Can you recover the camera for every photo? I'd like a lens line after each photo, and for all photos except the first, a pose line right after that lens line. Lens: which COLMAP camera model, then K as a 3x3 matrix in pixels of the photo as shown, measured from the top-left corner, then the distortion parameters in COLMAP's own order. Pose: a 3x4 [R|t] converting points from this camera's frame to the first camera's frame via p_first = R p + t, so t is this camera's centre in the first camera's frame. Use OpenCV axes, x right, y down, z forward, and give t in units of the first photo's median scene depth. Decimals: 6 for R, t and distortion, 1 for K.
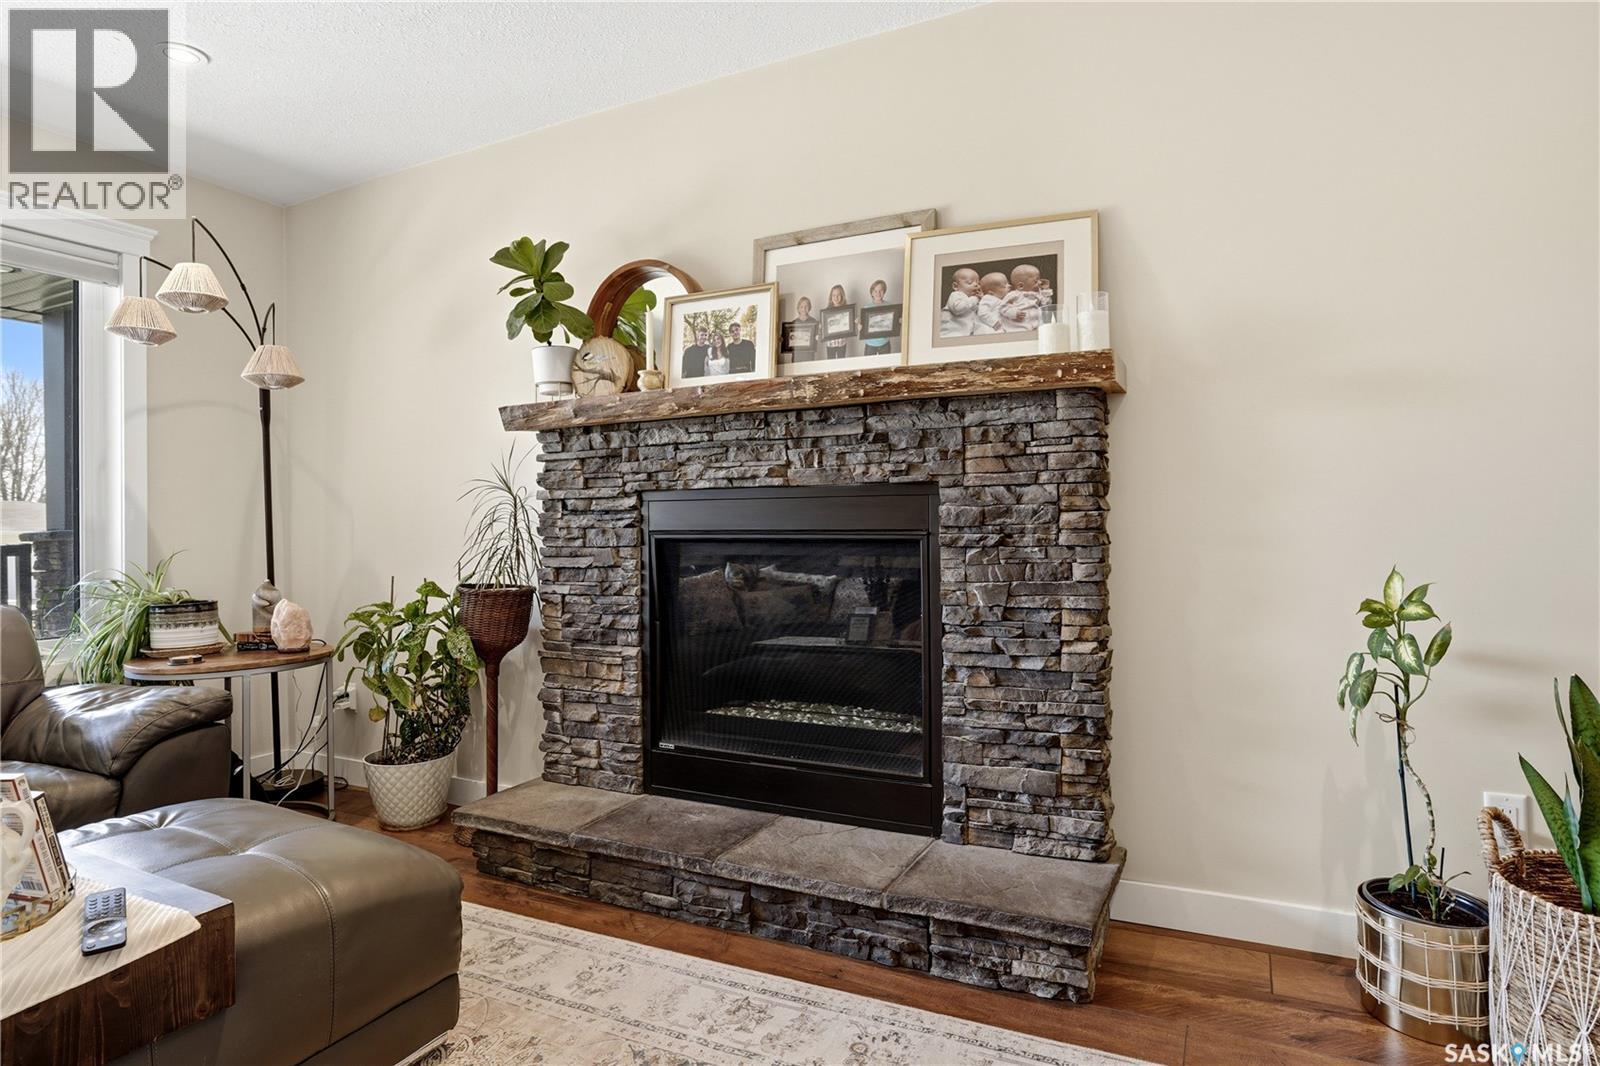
lens RADIAL K [[827.1, 0, 800.0], [0, 827.1, 533.0], [0, 0, 1]] dist [-0.074608, 0.042026]
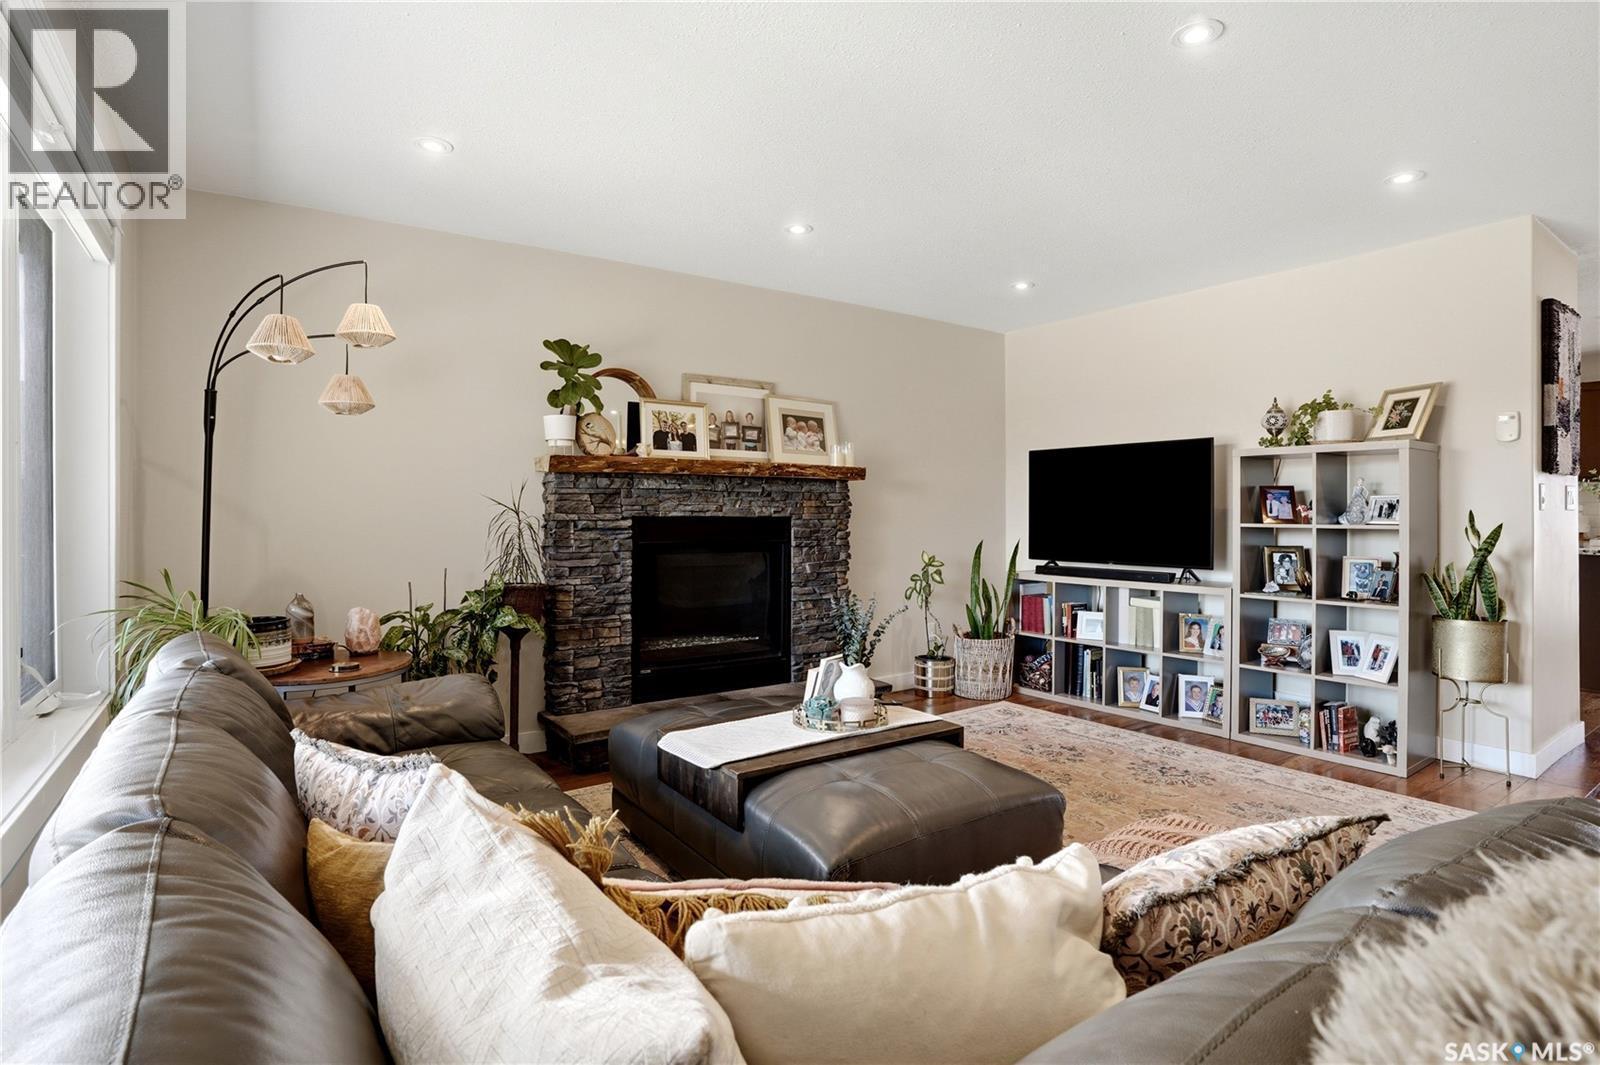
lens RADIAL K [[827.1, 0, 800.0], [0, 827.1, 532.5], [0, 0, 1]] dist [-0.074608, 0.042026]
pose [[0.501828, -0.007072, 0.864938, -1.487238], [0.001165, 0.999971, 0.007500, -0.032736], [-0.864967, -0.002756, 0.501822, -0.096504]]
